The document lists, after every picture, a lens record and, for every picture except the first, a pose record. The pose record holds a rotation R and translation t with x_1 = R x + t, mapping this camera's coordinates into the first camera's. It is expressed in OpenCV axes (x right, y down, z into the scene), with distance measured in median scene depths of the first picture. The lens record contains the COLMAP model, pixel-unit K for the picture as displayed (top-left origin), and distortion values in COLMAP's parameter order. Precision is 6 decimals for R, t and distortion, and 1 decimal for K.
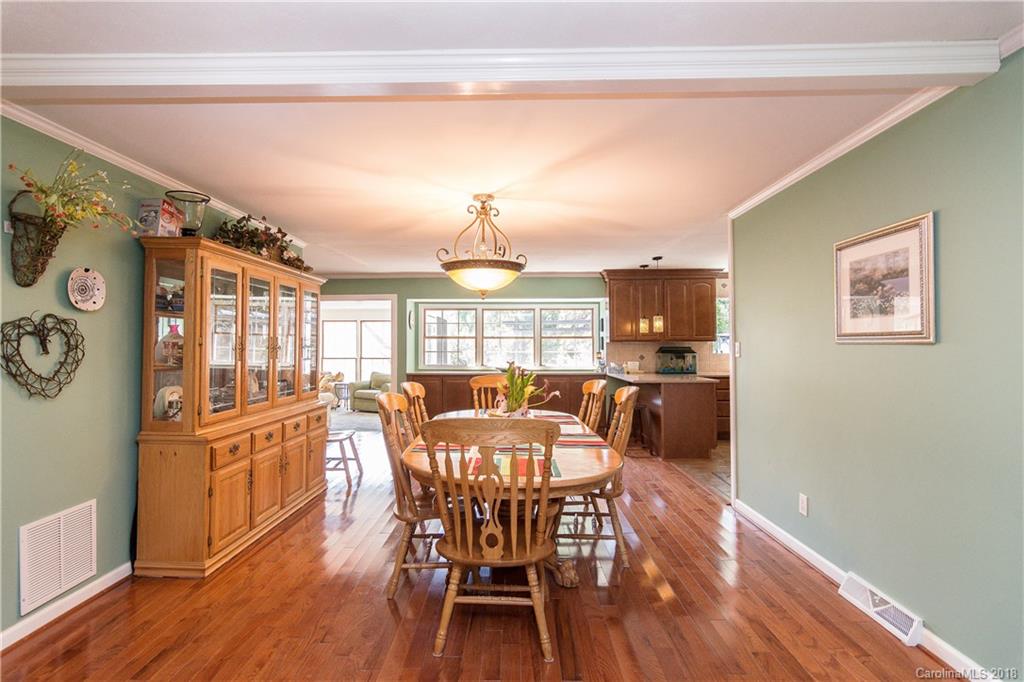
lens RADIAL K [[499.3, 0, 509.0], [0, 499.3, 340.0], [0, 0, 1]] dist [-0.000812, 0.000620]
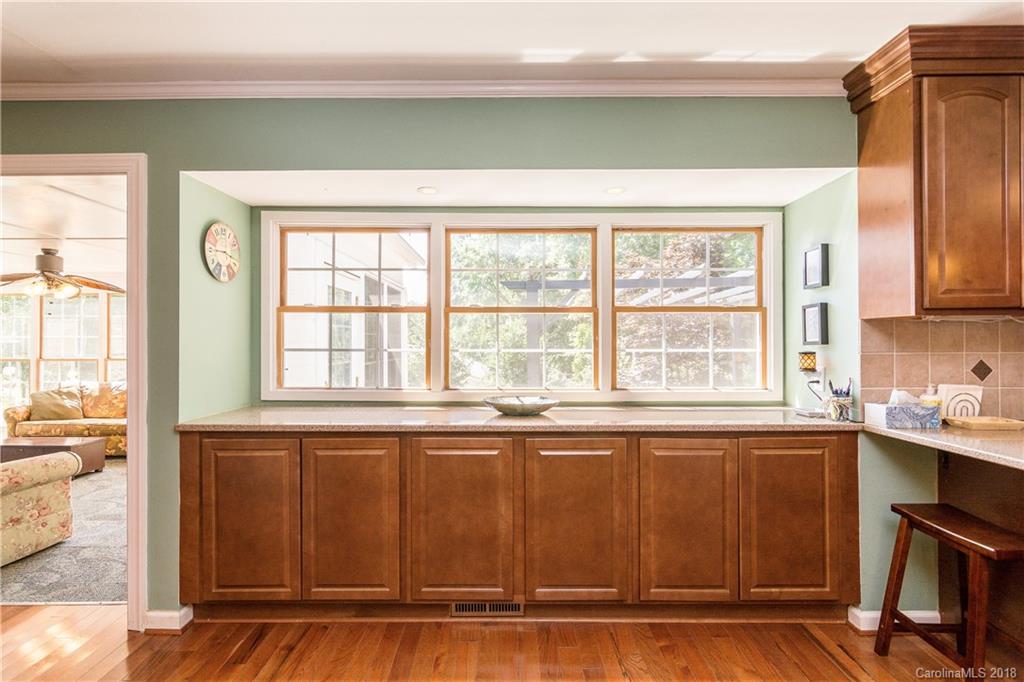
lens RADIAL K [[499.3, 0, 509.0], [0, 499.3, 340.0], [0, 0, 1]] dist [-0.000812, 0.000620]
pose [[0.999980, 0.001281, 0.006178, -0.013099], [-0.001319, 0.999980, 0.006252, 0.015357], [-0.006169, -0.006260, 0.999961, 0.712588]]
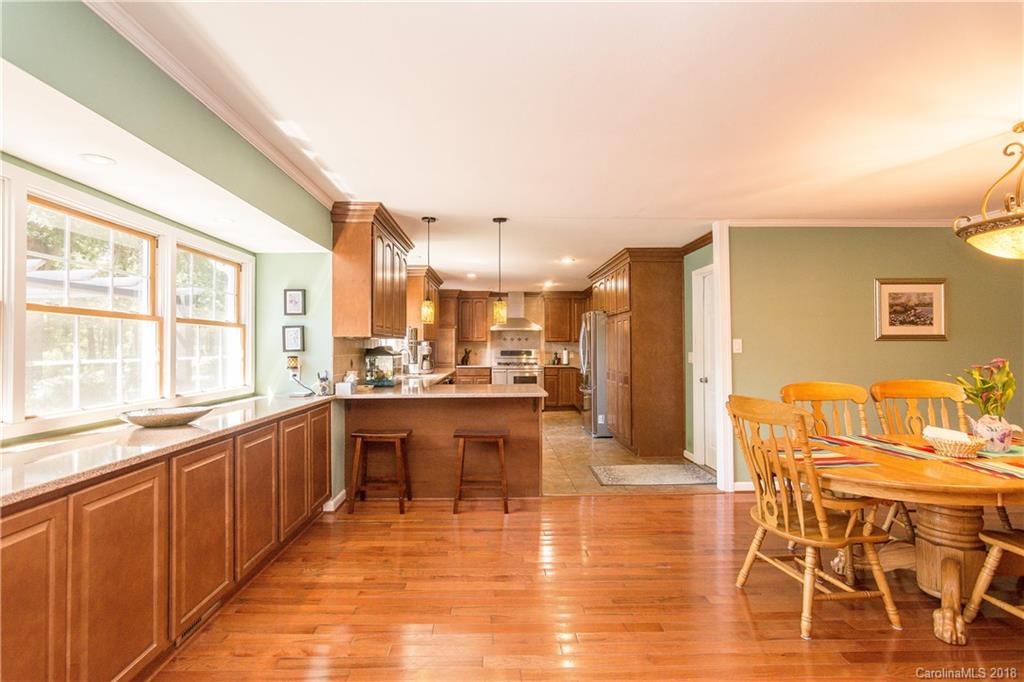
lens RADIAL K [[499.3, 0, 509.0], [0, 499.3, 340.0], [0, 0, 1]] dist [-0.000812, 0.000620]
pose [[-0.044096, 0.018984, 0.998847, -0.343031], [-0.006588, 0.999792, -0.019293, 0.016693], [-0.999006, -0.007432, -0.043961, 0.844275]]
